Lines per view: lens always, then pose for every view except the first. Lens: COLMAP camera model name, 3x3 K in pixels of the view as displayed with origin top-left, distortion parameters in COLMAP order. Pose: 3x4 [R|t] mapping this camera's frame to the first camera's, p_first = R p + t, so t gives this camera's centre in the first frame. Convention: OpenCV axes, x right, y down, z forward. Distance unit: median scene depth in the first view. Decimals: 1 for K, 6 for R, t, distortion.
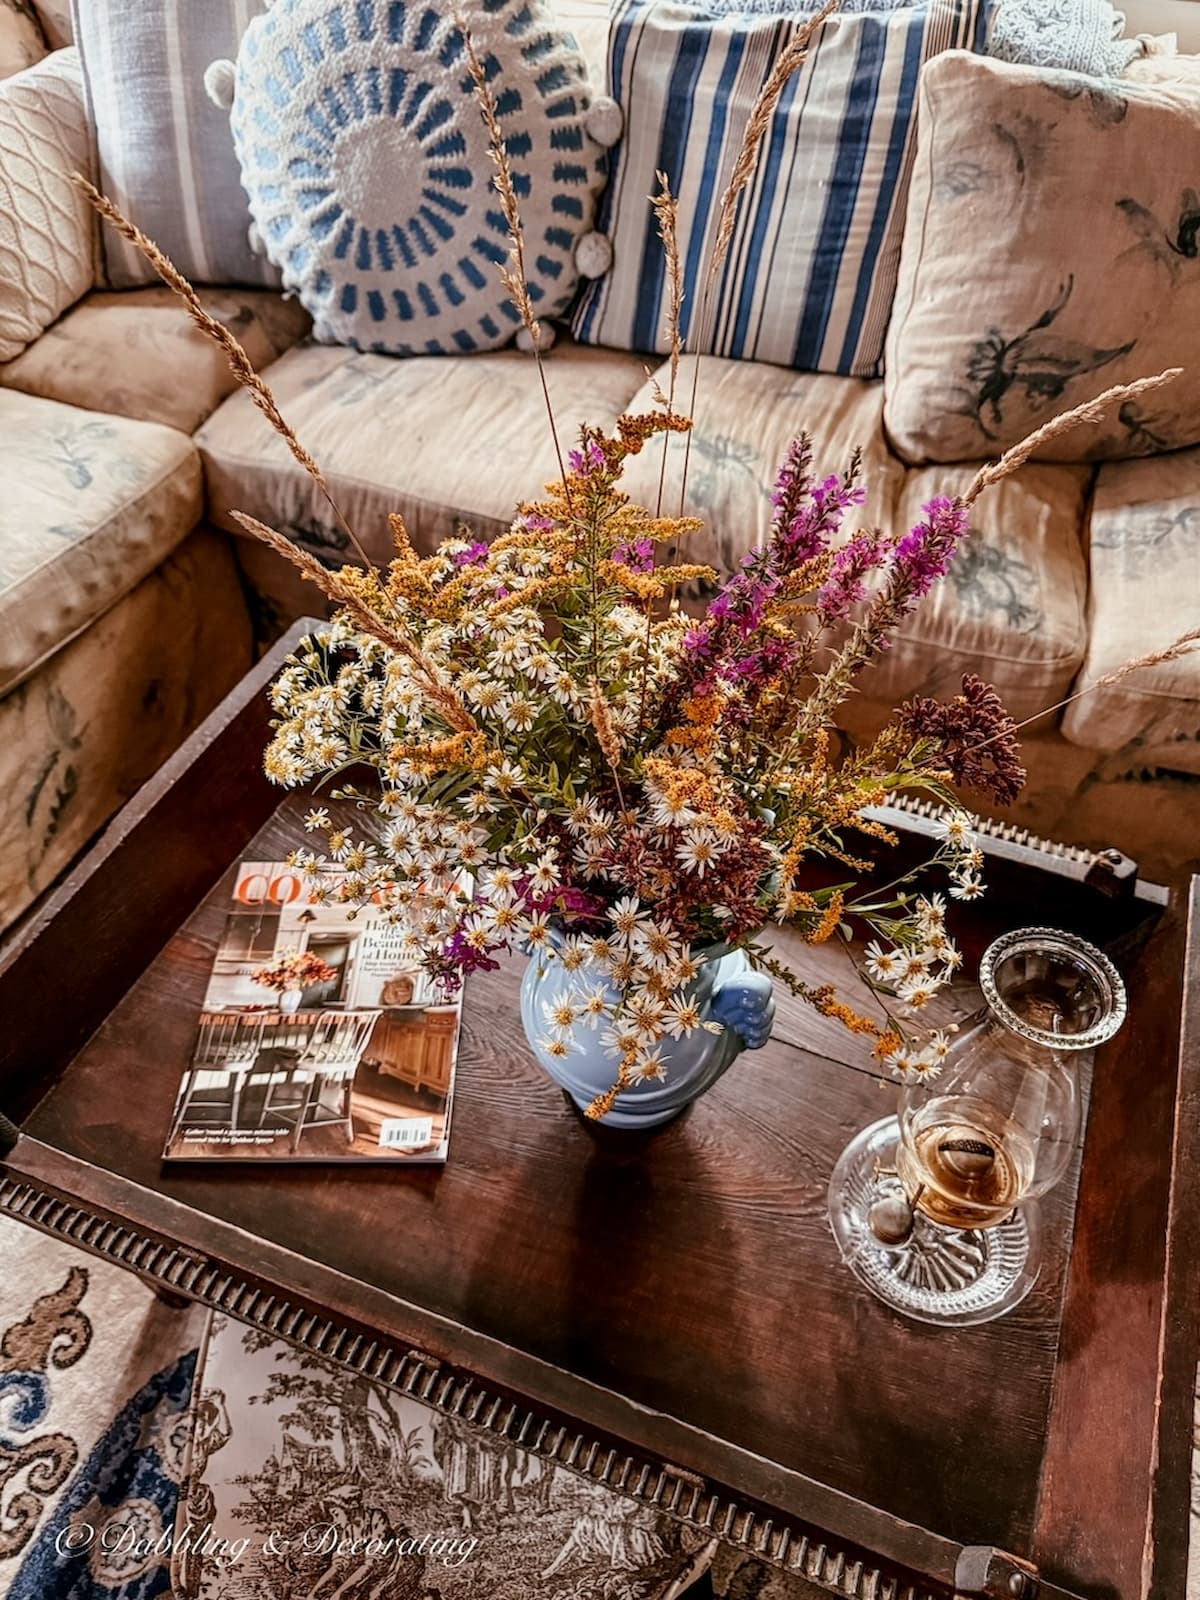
lens RADIAL K [[1328.7, 0, 600.0], [0, 1328.7, 800.0], [0, 0, 1]] dist [0.054741, -0.072803]
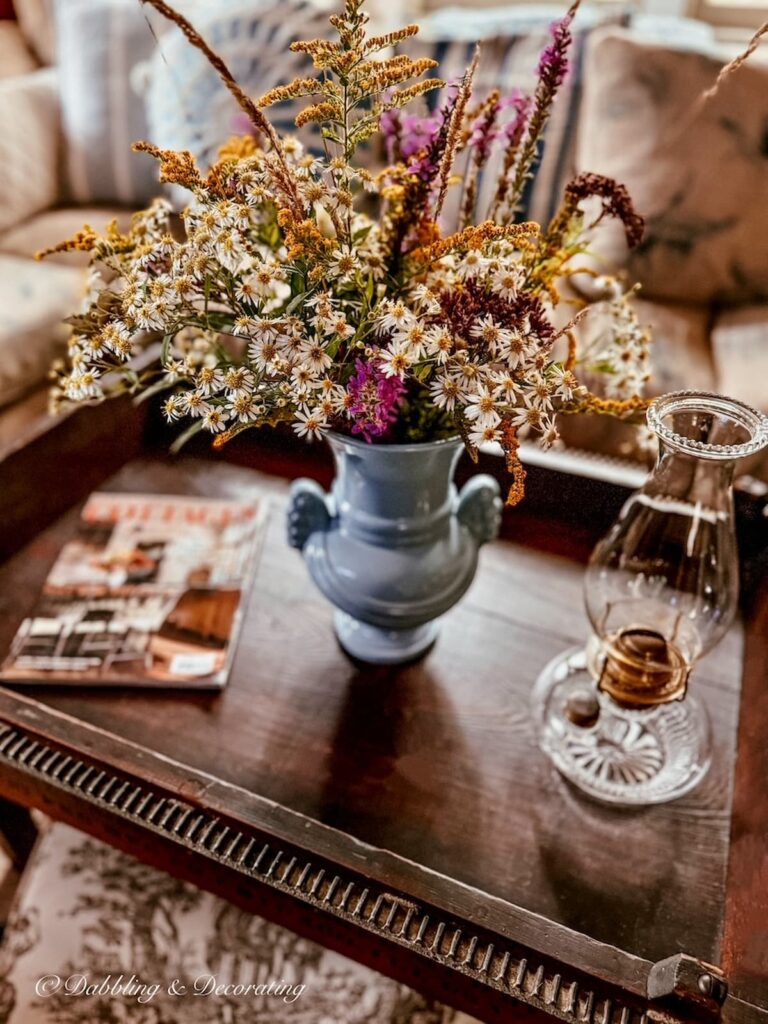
lens RADIAL K [[850.4, 0, 384.0], [0, 850.4, 512.0], [0, 0, 1]] dist [0.054741, -0.072803]
pose [[0.999653, 0.015544, -0.021285, 0.045921], [-0.019480, 0.979722, -0.199412, 0.252033], [0.017754, 0.199757, 0.979685, 0.180528]]
